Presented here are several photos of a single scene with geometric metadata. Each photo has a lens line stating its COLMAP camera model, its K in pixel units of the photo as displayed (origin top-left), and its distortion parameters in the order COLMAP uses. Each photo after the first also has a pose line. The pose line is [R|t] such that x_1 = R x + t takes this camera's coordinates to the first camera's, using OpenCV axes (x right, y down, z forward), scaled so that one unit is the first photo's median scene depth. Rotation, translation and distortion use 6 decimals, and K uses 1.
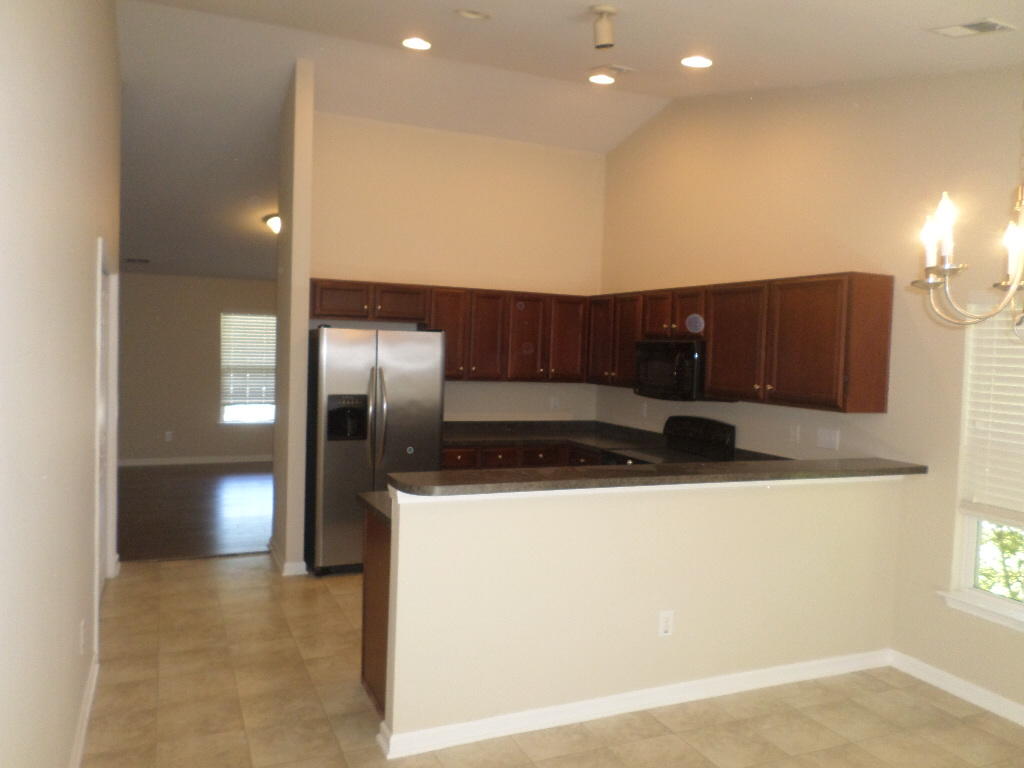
lens RADIAL K [[789.4, 0, 512.0], [0, 789.4, 384.0], [0, 0, 1]] dist [-0.001554, -0.000617]
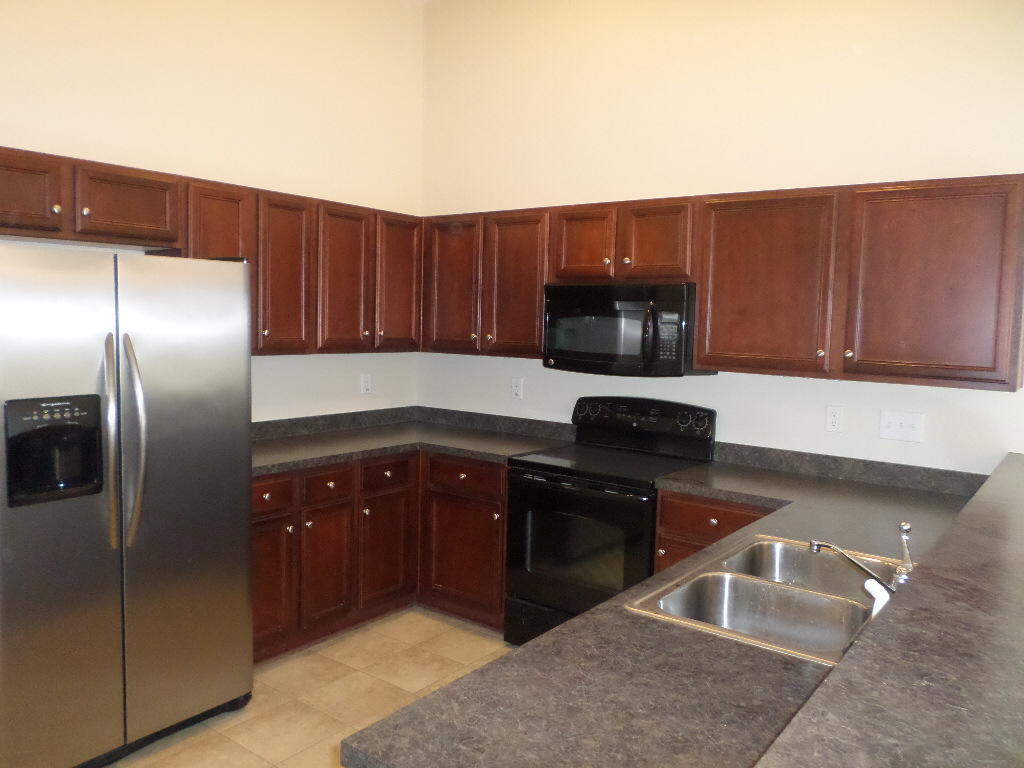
lens RADIAL K [[789.4, 0, 512.0], [0, 789.4, 384.0], [0, 0, 1]] dist [-0.001554, -0.000617]
pose [[0.876887, -0.051998, 0.477875, -0.187130], [0.026752, 0.997870, 0.059489, -0.013367], [-0.479951, -0.039381, 0.876411, 0.473543]]
